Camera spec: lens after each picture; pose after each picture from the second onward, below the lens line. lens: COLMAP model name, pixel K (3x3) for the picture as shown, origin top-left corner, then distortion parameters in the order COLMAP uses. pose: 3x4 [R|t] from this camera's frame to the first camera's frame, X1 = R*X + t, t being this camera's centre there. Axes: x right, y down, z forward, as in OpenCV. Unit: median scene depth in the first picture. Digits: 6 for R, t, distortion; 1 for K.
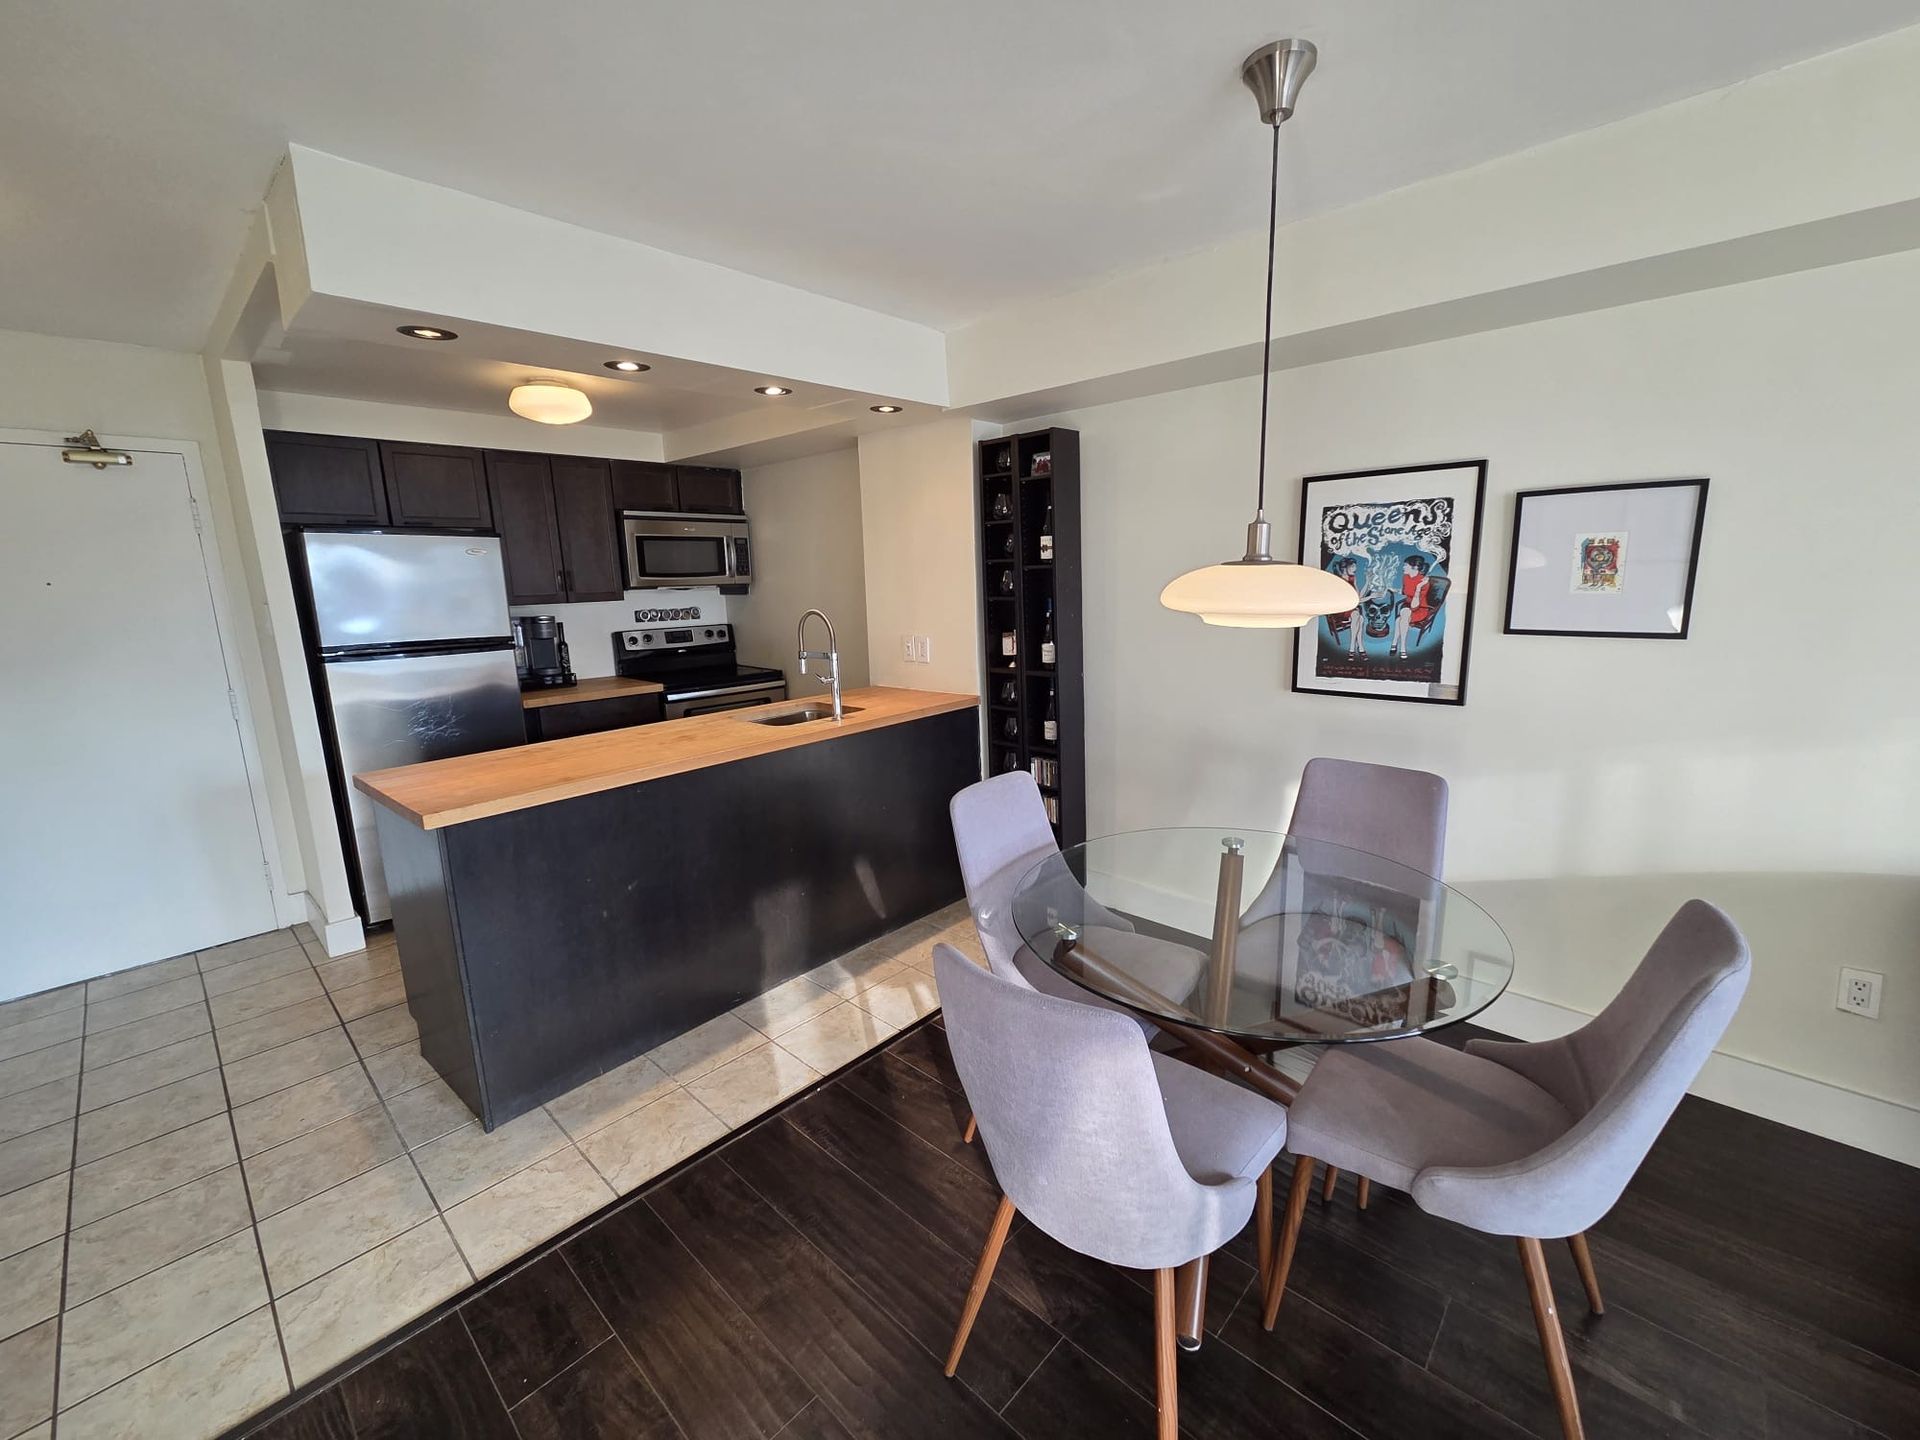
lens RADIAL K [[780.5, 0, 976.0], [0, 780.5, 718.3], [0, 0, 1]] dist [0.004122, -0.001840]
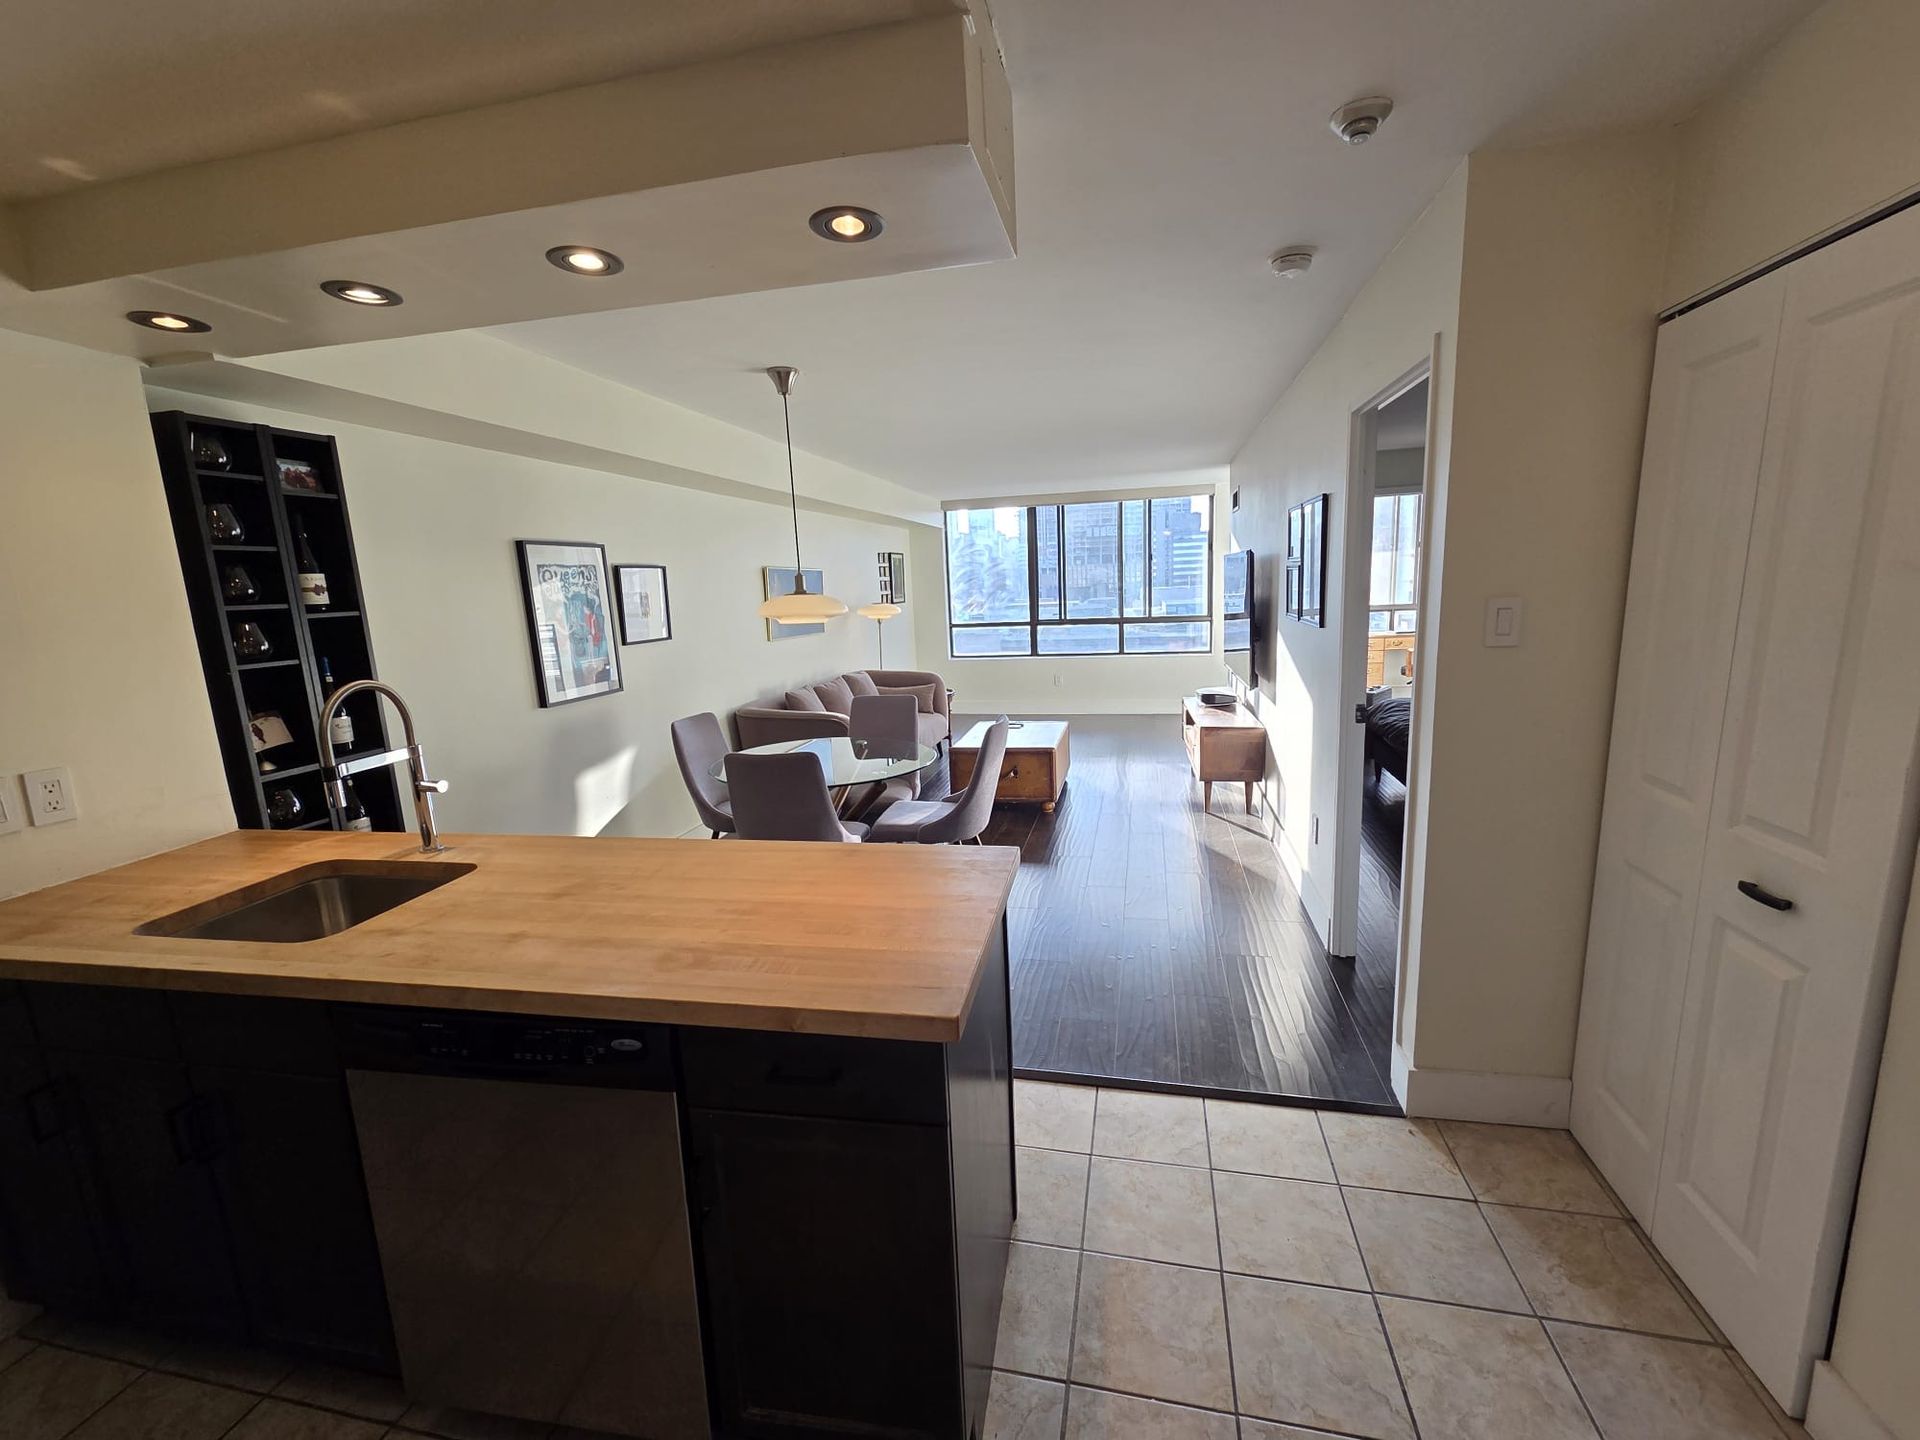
lens RADIAL K [[780.5, 0, 975.7], [0, 780.5, 715.7], [0, 0, 1]] dist [0.004122, -0.001840]
pose [[-0.501742, -0.101146, 0.859083, -0.958537], [0.214542, 0.947558, 0.236865, -0.161168], [-0.837990, 0.303154, -0.453730, 0.933621]]
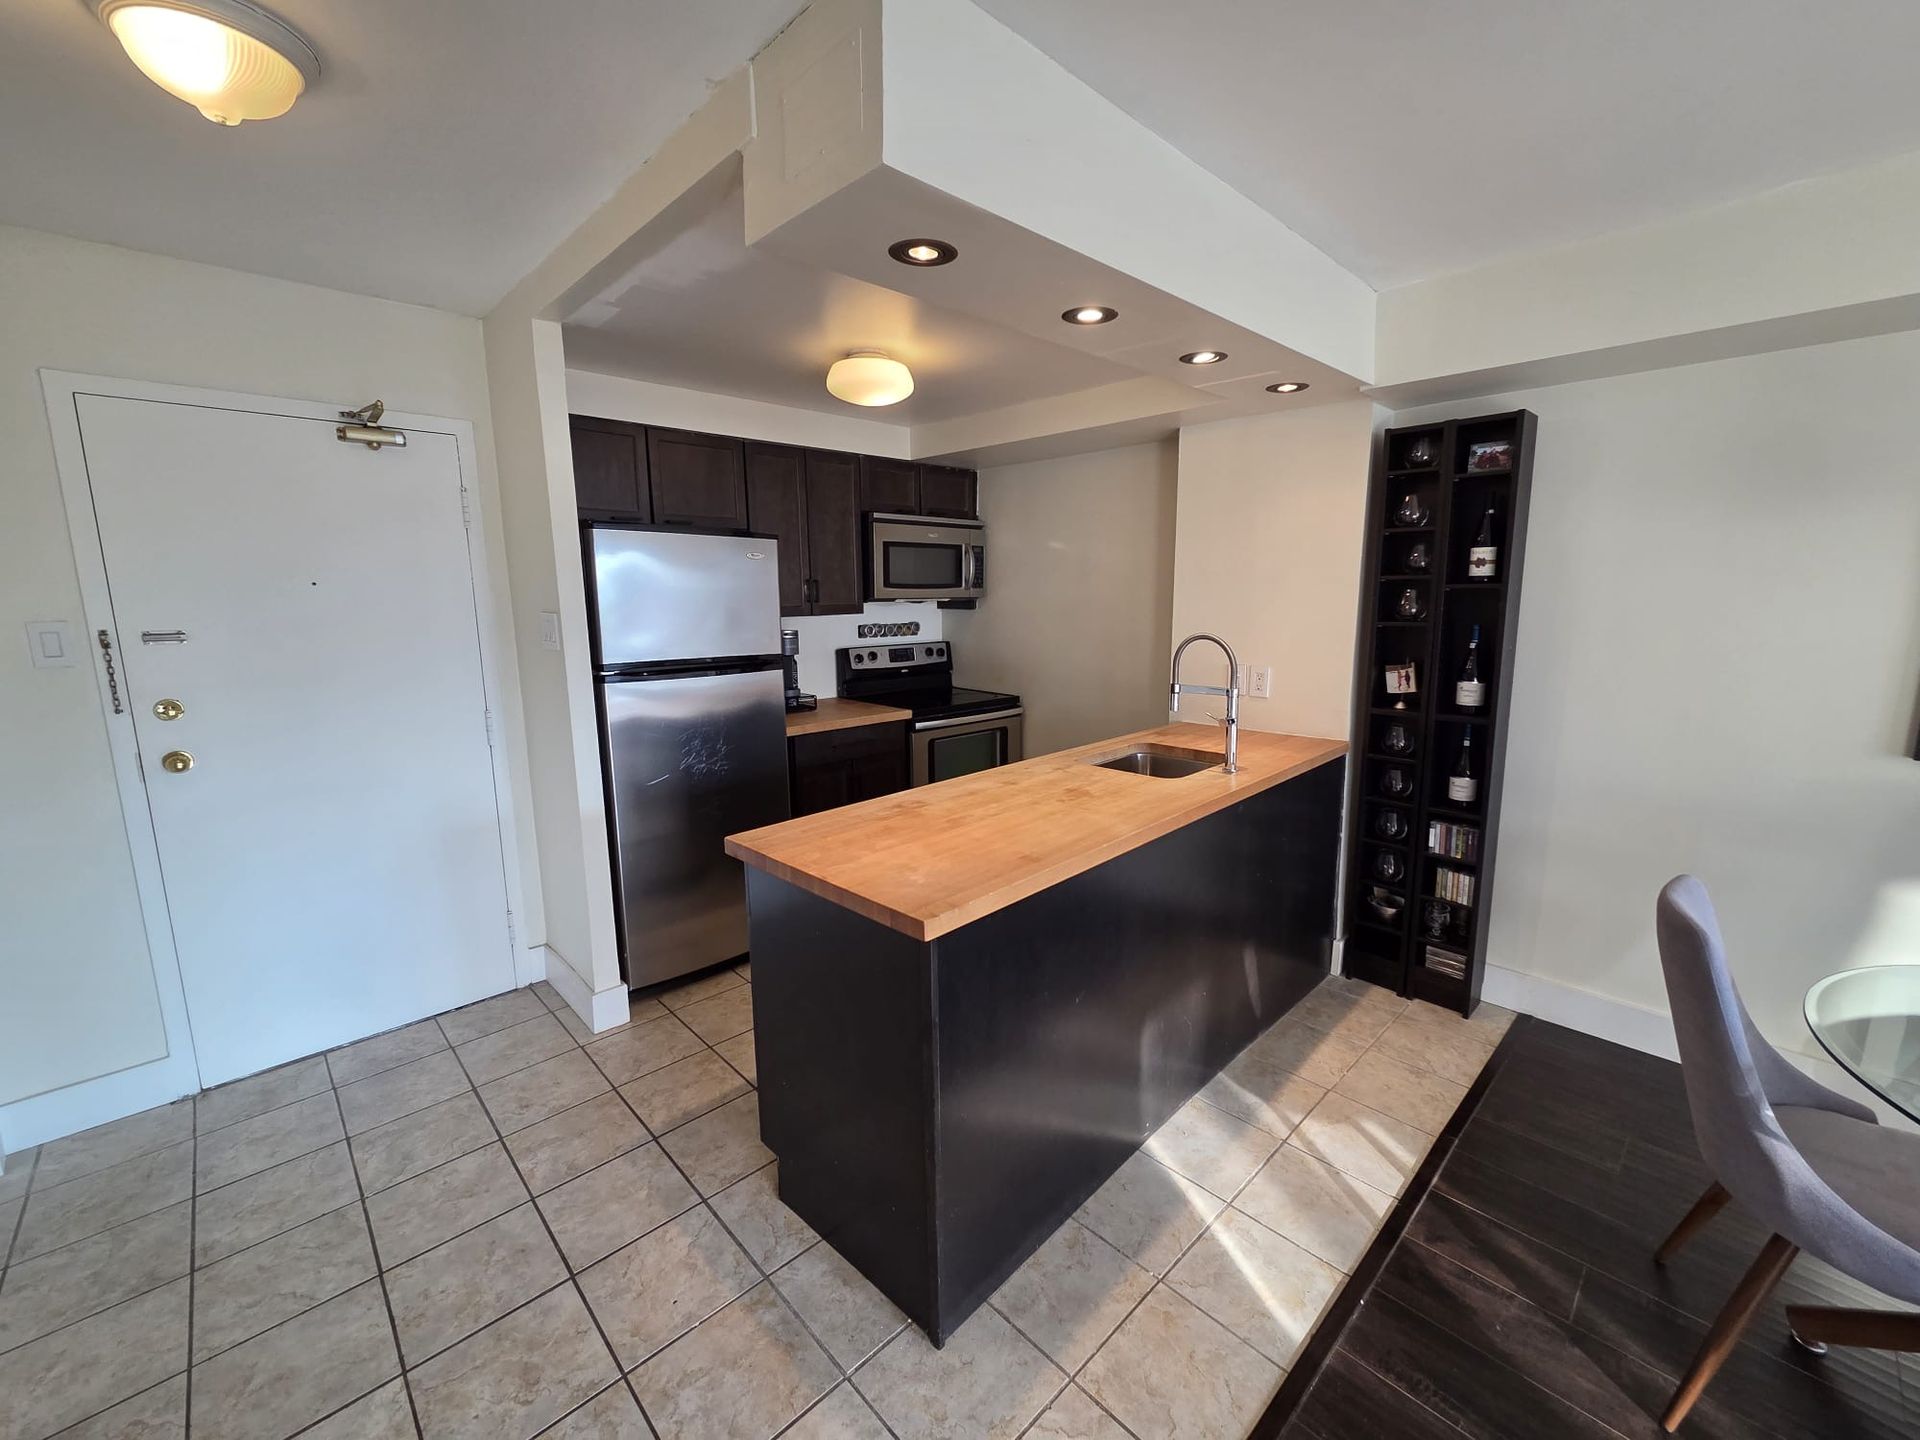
lens RADIAL K [[780.5, 0, 975.2], [0, 780.5, 717.9], [0, 0, 1]] dist [0.004122, -0.001840]
pose [[0.998178, 0.028406, -0.053230, -0.418278], [-0.029411, 0.999402, -0.018192, -0.032052], [0.052681, 0.019724, 0.998417, 0.194376]]
